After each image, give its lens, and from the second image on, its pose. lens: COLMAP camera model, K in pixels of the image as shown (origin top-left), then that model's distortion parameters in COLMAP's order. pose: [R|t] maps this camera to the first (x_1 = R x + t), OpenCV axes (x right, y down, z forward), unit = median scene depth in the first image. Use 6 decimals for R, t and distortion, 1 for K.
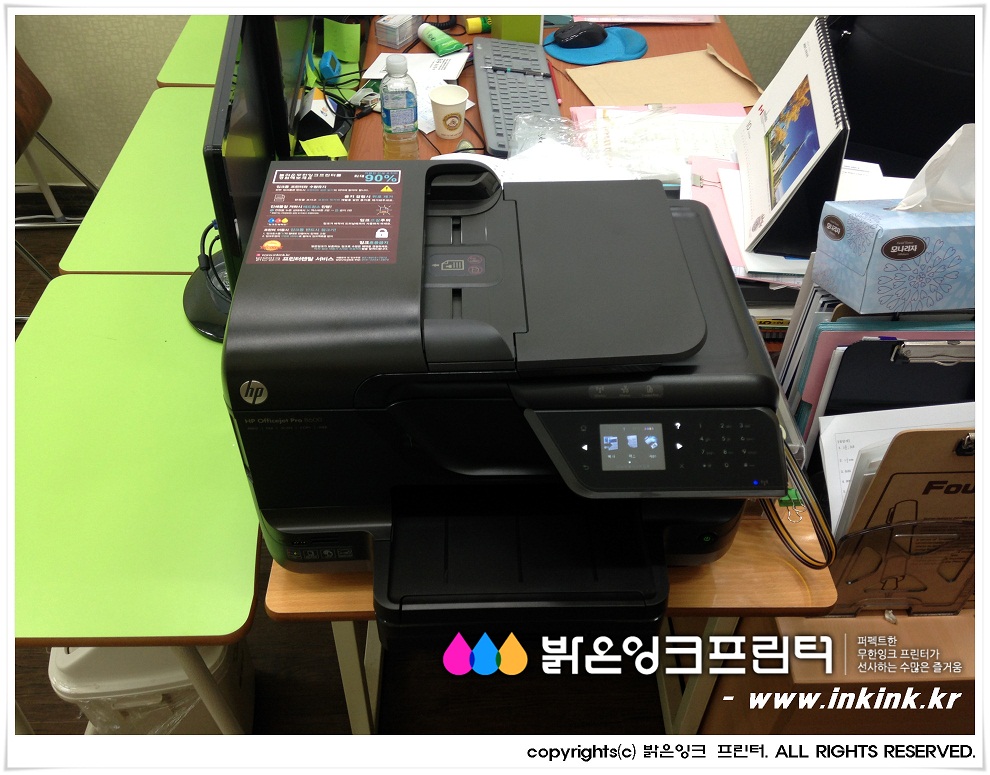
lens RADIAL K [[870.4, 0, 495.0], [0, 870.4, 387.5], [0, 0, 1]] dist [0.183500, -0.311347]
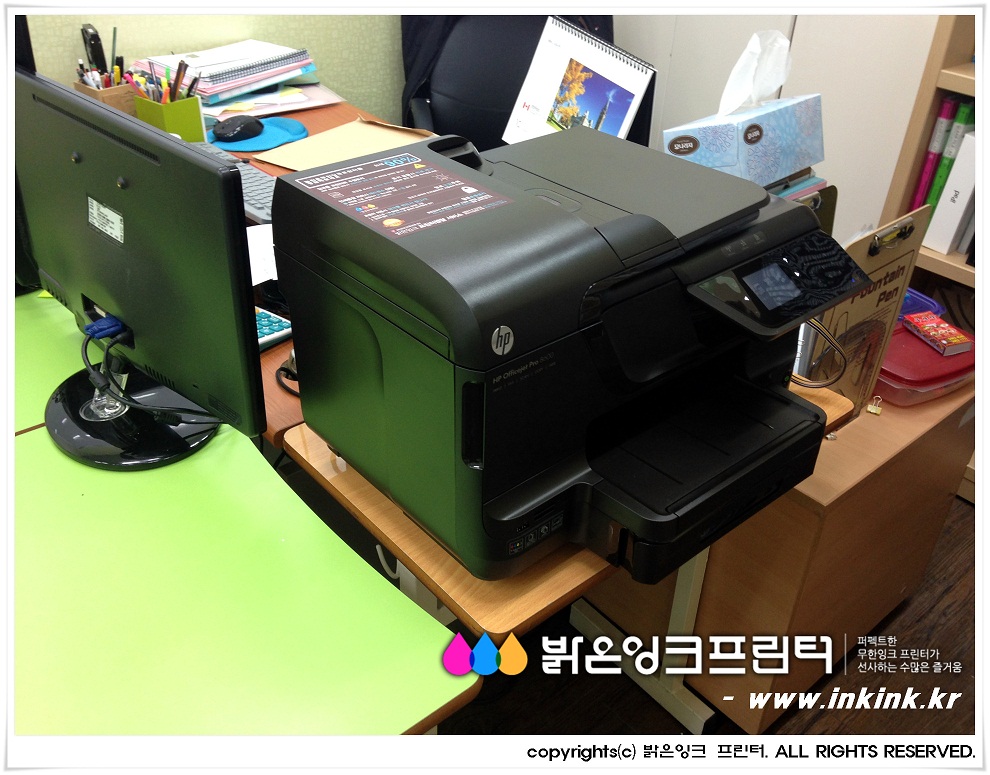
lens RADIAL K [[870.4, 0, 495.0], [0, 870.4, 387.5], [0, 0, 1]] dist [0.183500, -0.311347]
pose [[0.778704, -0.341794, 0.526116, -0.655558], [0.428285, 0.902386, -0.047666, 0.075620], [-0.458467, 0.262445, 0.849076, 0.211014]]
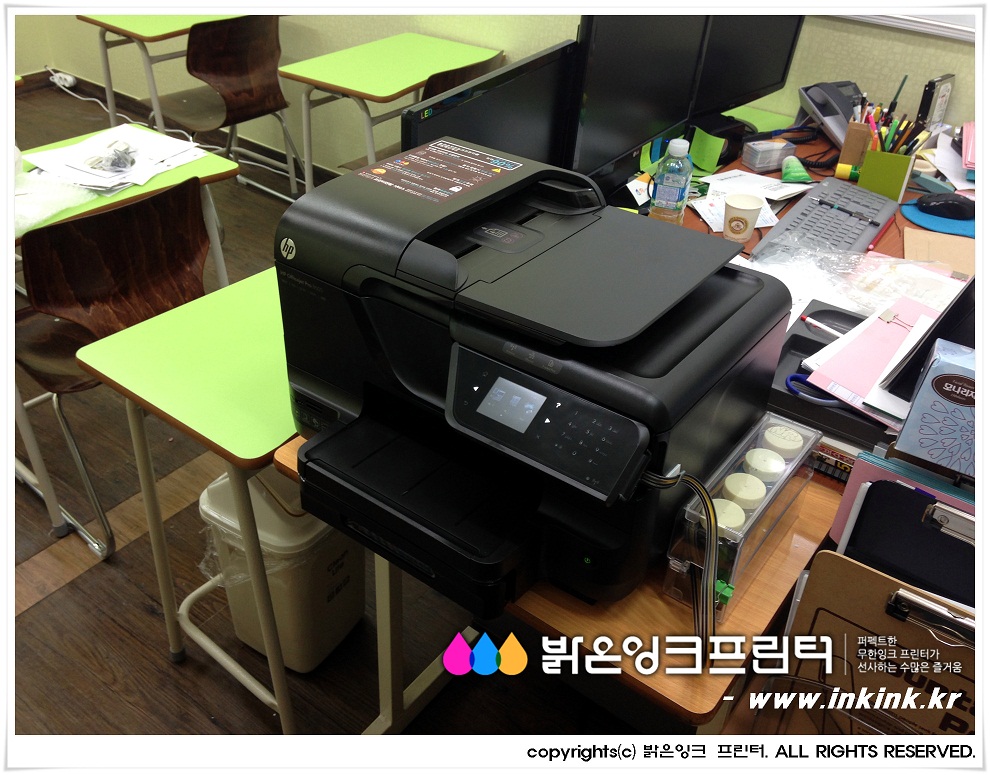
lens RADIAL K [[870.4, 0, 495.0], [0, 870.4, 387.5], [0, 0, 1]] dist [0.183500, -0.311347]
pose [[0.782117, 0.366482, -0.503968, 0.583179], [-0.453877, 0.889190, -0.057768, 0.104367], [0.426952, 0.273921, 0.861788, 0.063110]]
